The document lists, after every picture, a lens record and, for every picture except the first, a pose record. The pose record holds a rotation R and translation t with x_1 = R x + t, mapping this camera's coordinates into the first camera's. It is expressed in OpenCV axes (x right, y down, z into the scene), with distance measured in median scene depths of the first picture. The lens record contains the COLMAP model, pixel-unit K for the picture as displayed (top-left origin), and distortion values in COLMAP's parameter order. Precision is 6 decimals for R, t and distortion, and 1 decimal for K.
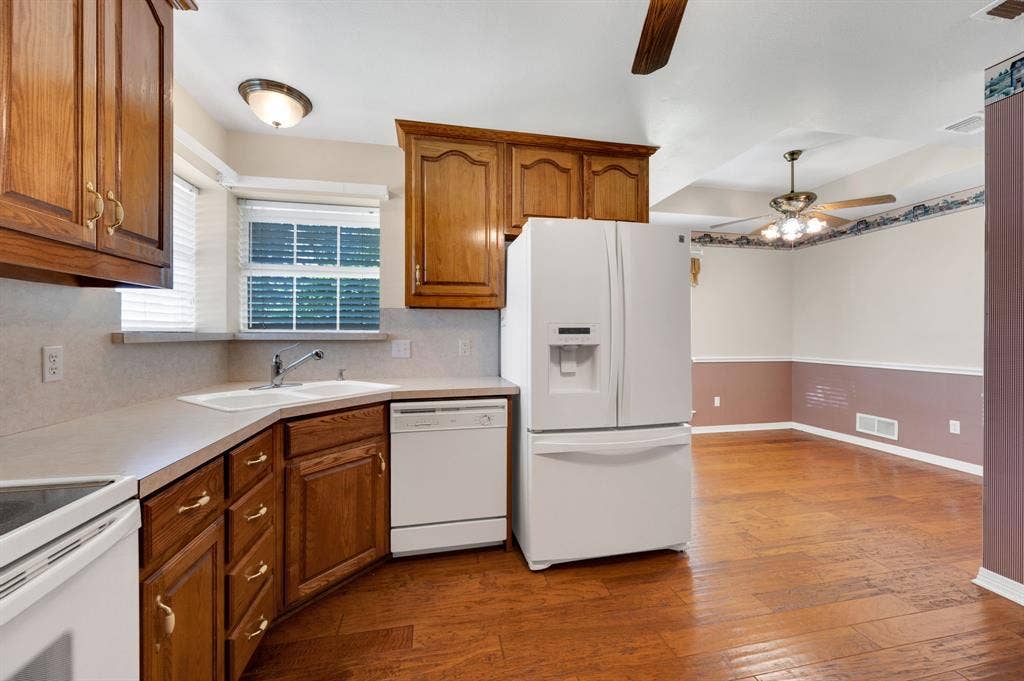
lens RADIAL K [[406.6, 0, 513.8], [0, 406.6, 331.3], [0, 0, 1]] dist [-0.000408, -0.000224]
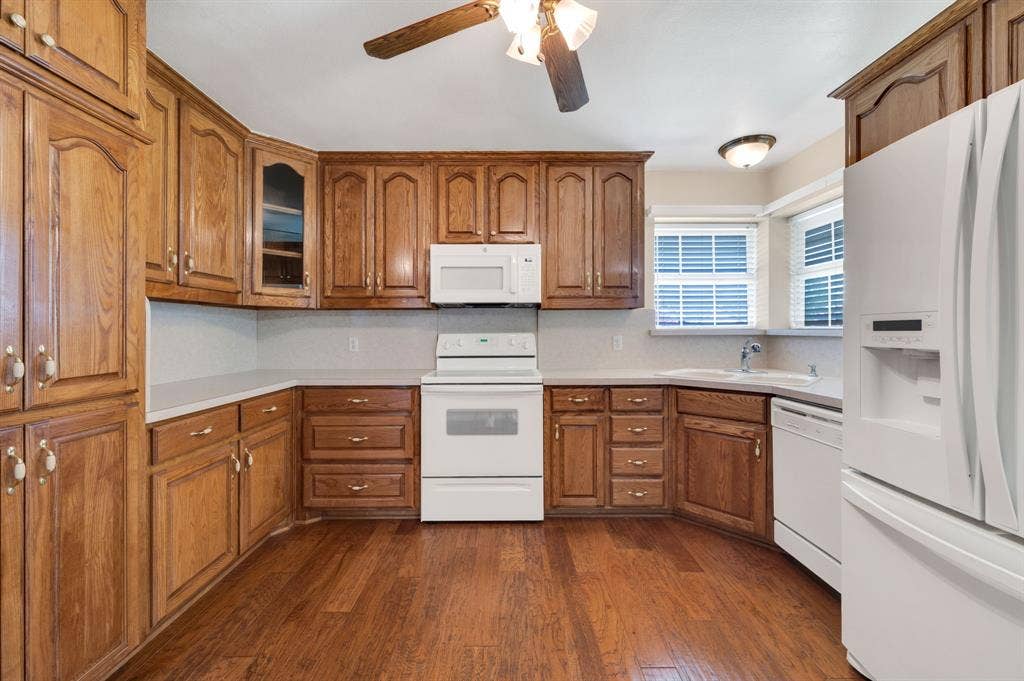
lens RADIAL K [[406.6, 0, 513.8], [0, 406.6, 331.3], [0, 0, 1]] dist [-0.000408, -0.000224]
pose [[-0.190128, 0.003359, -0.981754, 0.834796], [0.003446, 0.999990, 0.002754, 0.003821], [0.981753, -0.002859, -0.190138, 0.544092]]
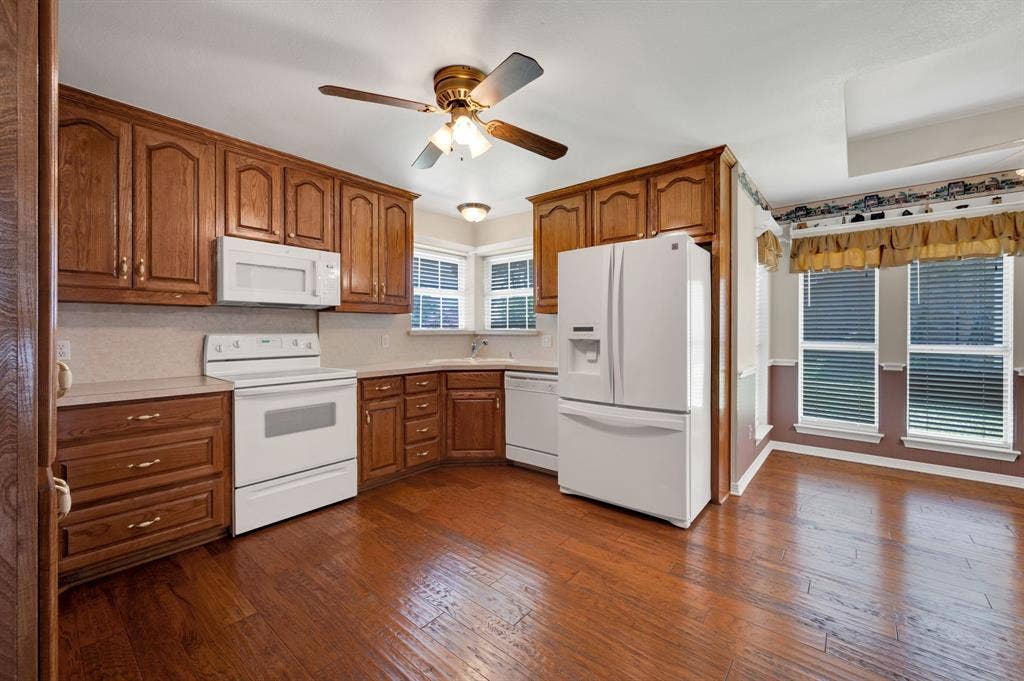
lens RADIAL K [[406.6, 0, 513.8], [0, 406.6, 331.3], [0, 0, 1]] dist [-0.000408, -0.000224]
pose [[0.622681, 0.001471, -0.782474, 1.061169], [0.001608, 0.999994, 0.003159, 0.002146], [0.782474, -0.003225, 0.622675, -0.044304]]
